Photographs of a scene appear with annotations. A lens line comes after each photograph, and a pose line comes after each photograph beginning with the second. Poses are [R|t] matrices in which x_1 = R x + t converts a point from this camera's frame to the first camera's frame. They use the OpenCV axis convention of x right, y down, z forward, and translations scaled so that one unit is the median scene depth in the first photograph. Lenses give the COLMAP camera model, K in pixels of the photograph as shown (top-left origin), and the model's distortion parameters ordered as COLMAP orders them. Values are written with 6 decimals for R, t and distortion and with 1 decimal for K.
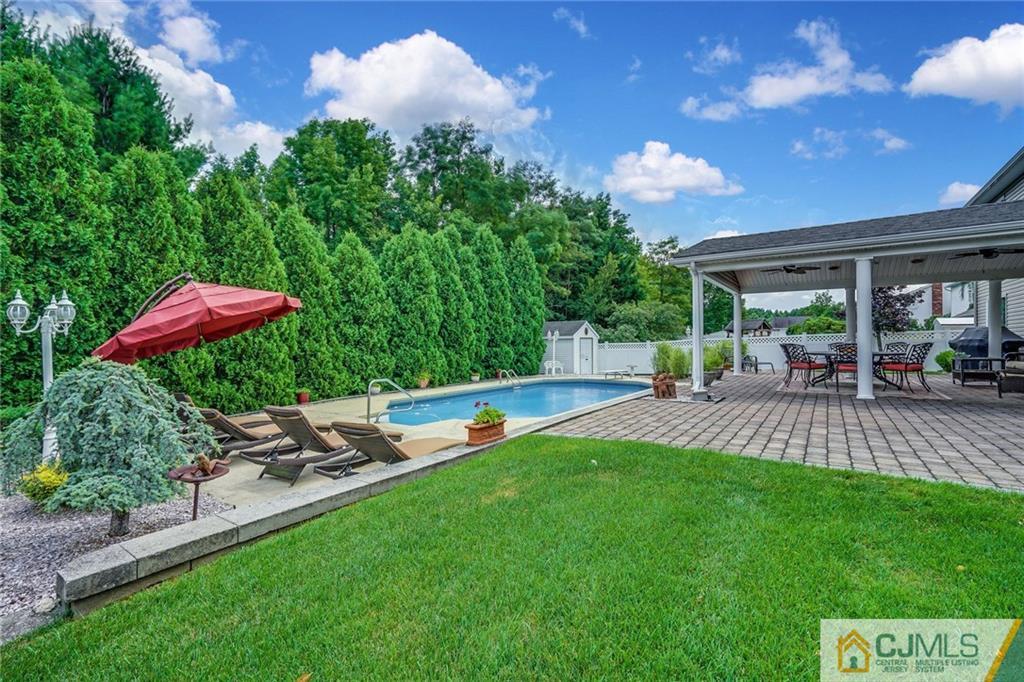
lens RADIAL K [[461.6, 0, 511.5], [0, 461.6, 342.4], [0, 0, 1]] dist [-0.000443, -0.000116]
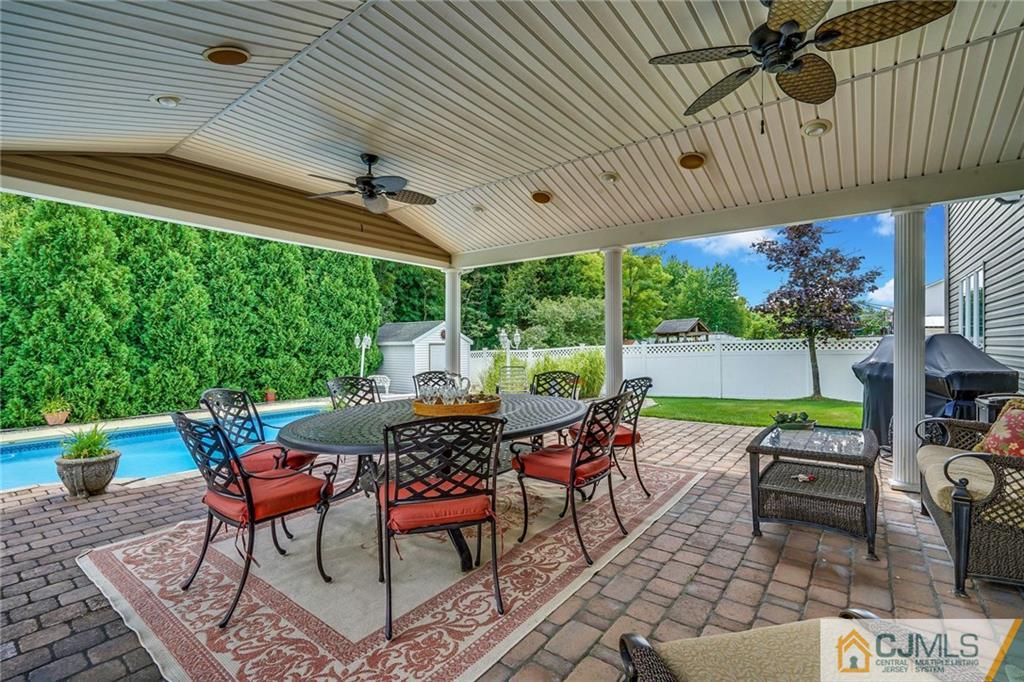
lens RADIAL K [[461.6, 0, 507.5], [0, 461.6, 339.1], [0, 0, 1]] dist [-0.000443, -0.000116]
pose [[0.998243, 0.002490, -0.059199, 0.358005], [-0.003045, 0.999952, -0.009285, -0.012550], [0.059173, 0.009449, 0.998203, 0.293951]]
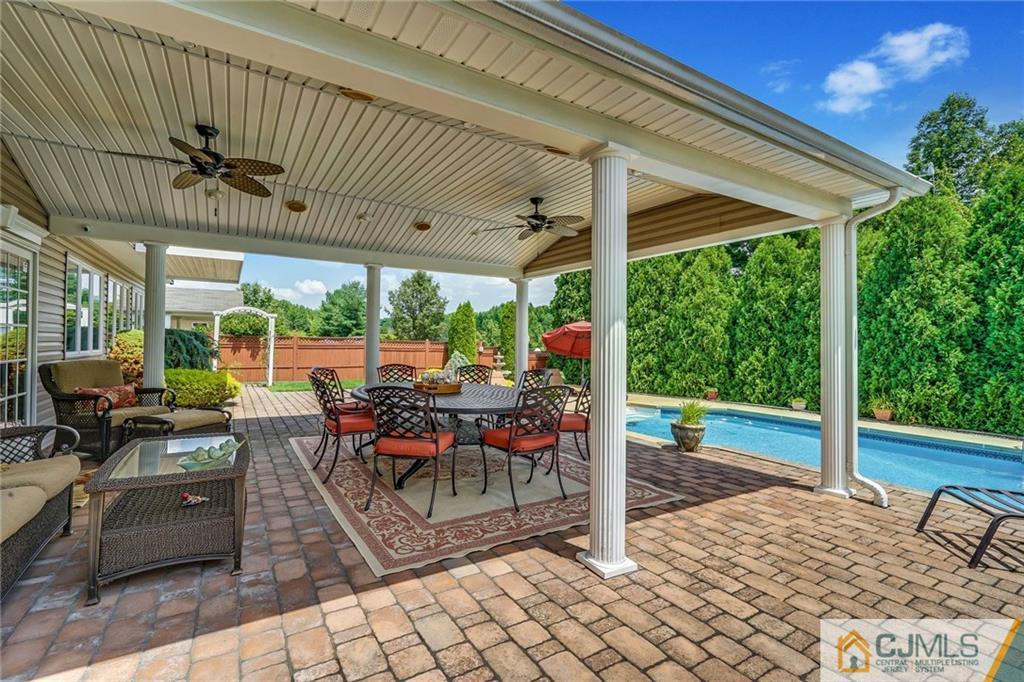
lens RADIAL K [[461.6, 0, 507.3], [0, 461.6, 340.8], [0, 0, 1]] dist [-0.000443, -0.000116]
pose [[-0.413584, -0.002457, -0.910462, 0.521239], [-0.012611, 0.999916, 0.003031, -0.014222], [0.910378, 0.012735, -0.413581, 0.573773]]
